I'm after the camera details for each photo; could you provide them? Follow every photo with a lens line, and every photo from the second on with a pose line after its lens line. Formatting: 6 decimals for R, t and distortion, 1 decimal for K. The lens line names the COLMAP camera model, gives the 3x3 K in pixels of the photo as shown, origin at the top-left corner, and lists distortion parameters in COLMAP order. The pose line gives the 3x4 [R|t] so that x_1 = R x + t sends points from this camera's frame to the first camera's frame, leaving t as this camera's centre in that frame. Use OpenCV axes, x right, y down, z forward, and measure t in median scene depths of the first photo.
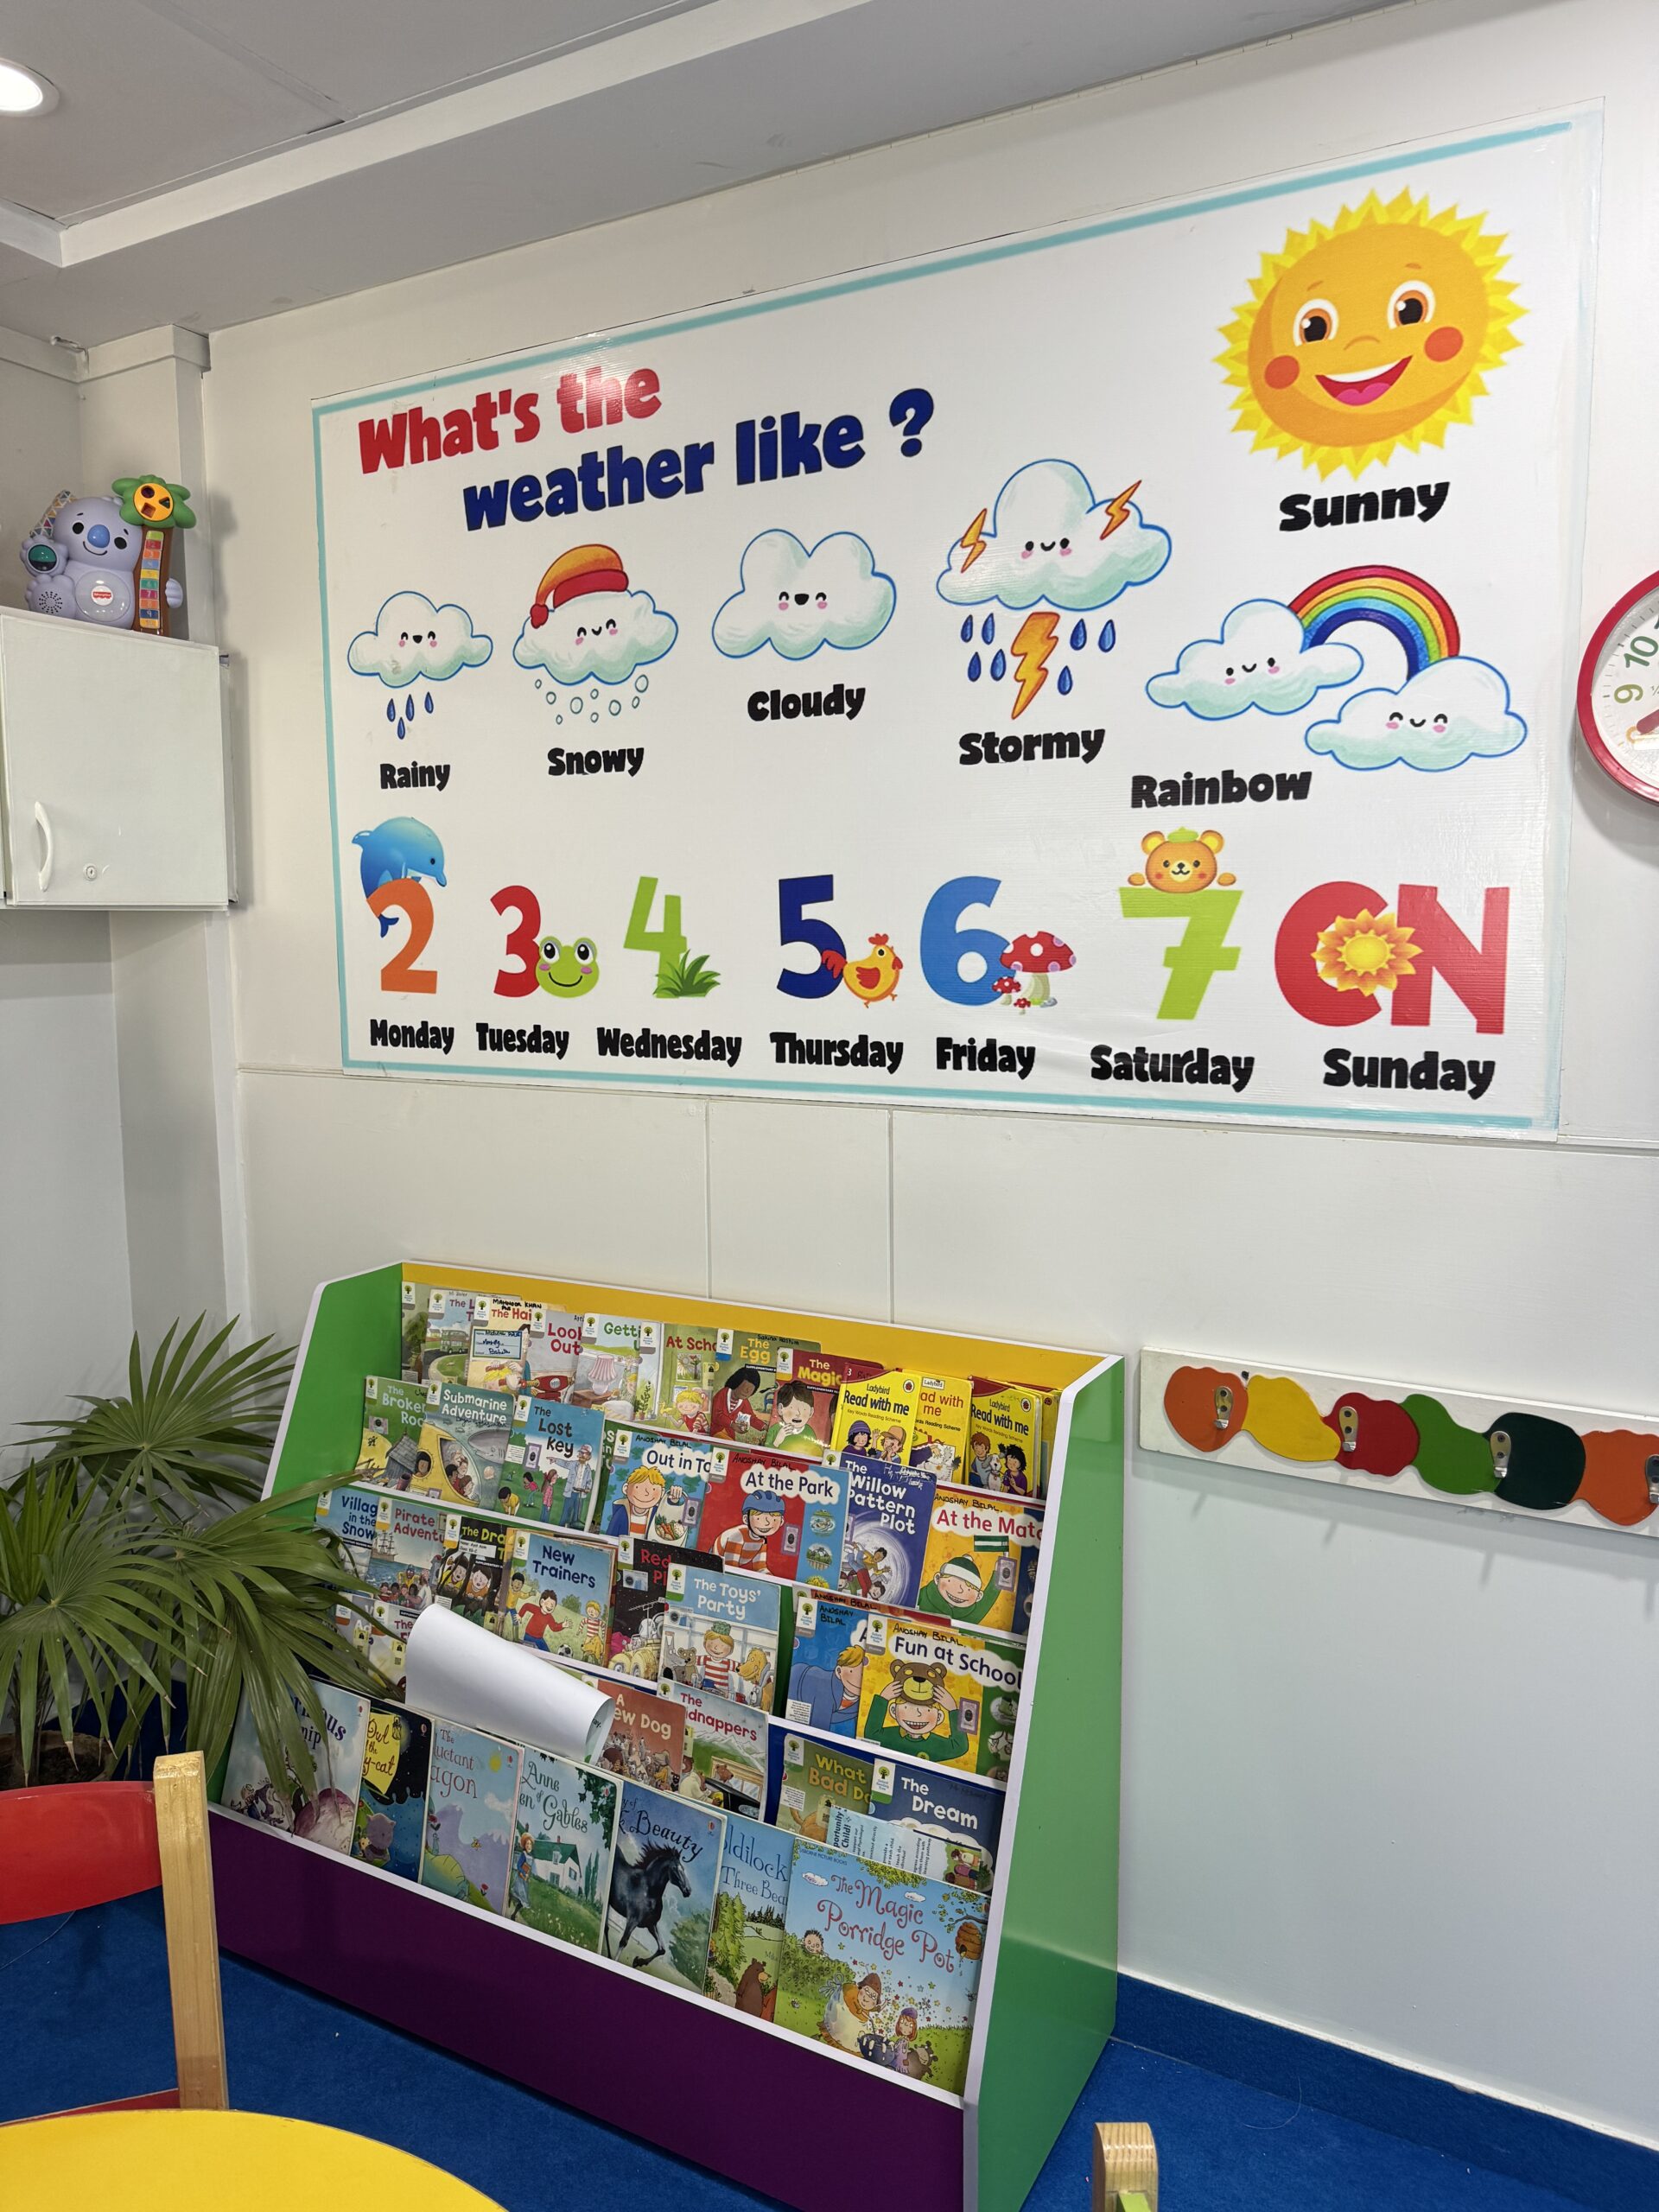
lens RADIAL K [[1563.6, 0, 832.4], [0, 1563.6, 1105.8], [0, 0, 1]] dist [-0.010251, -0.005461]
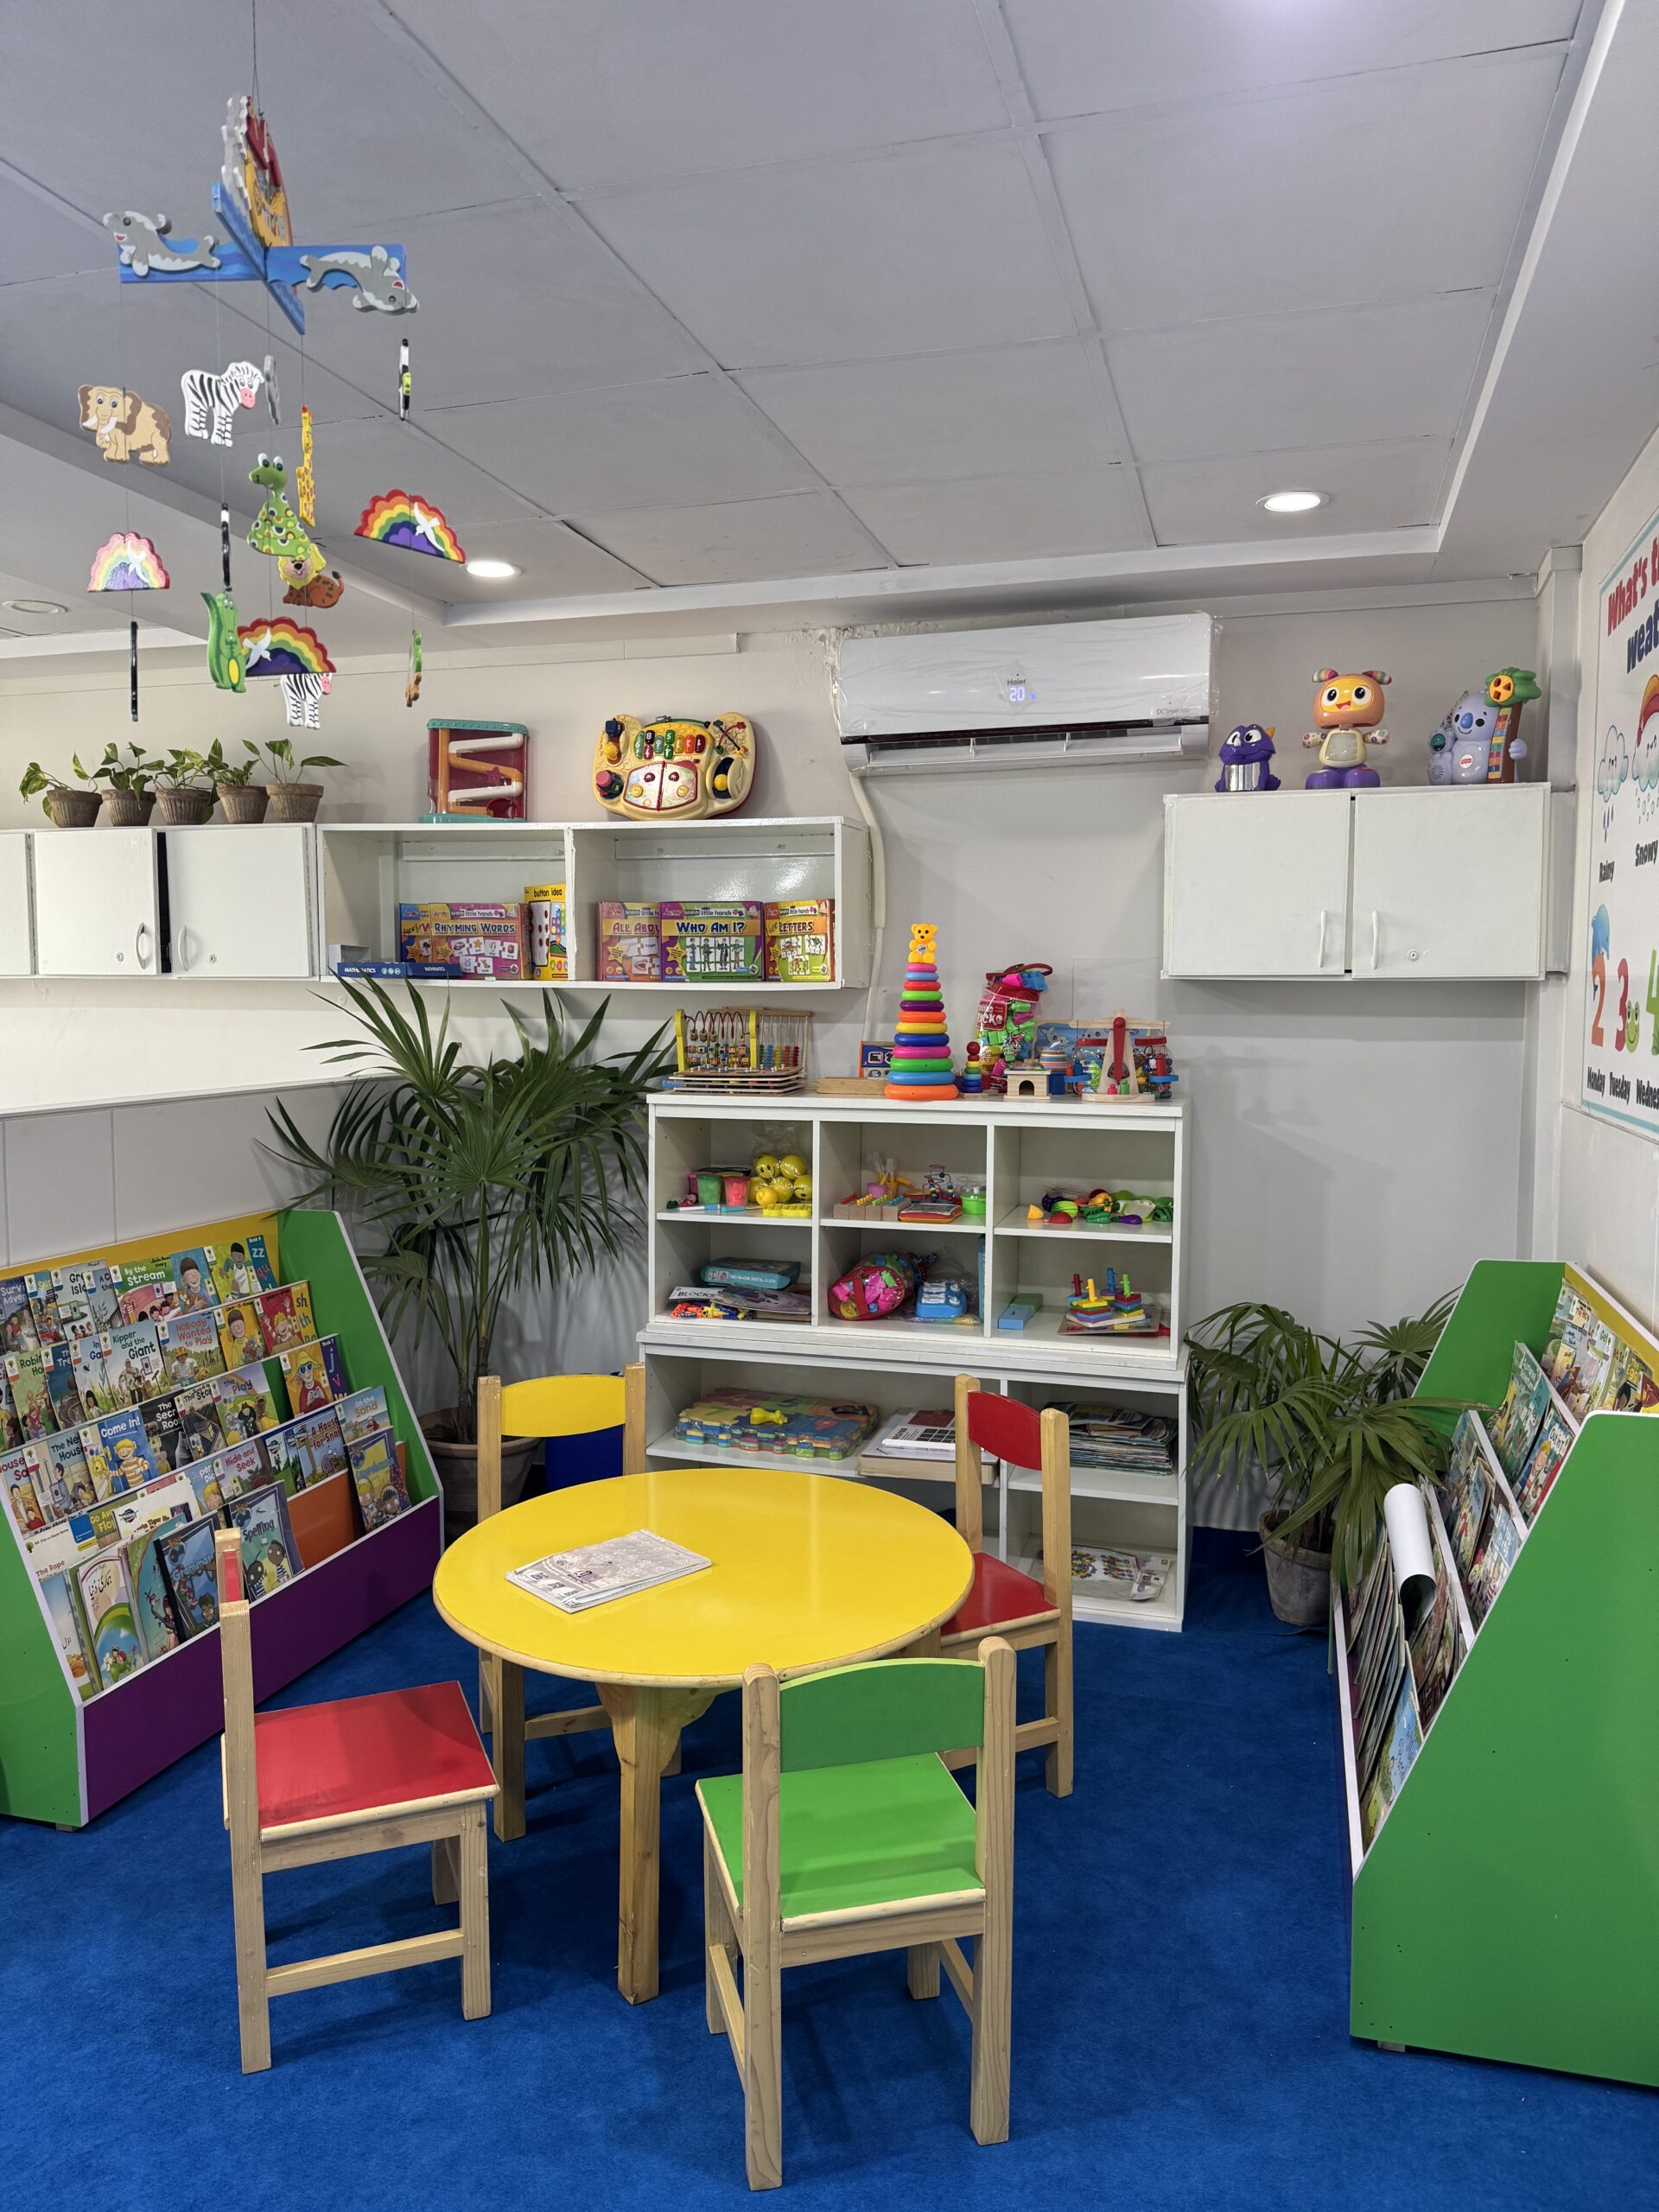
lens RADIAL K [[1563.6, 0, 833.1], [0, 1563.6, 1107.2], [0, 0, 1]] dist [-0.010251, -0.005461]
pose [[0.208299, 0.078356, -0.974922, 0.831035], [-0.112733, 0.992066, 0.055647, -0.026904], [0.971547, 0.098315, 0.215479, 0.157110]]
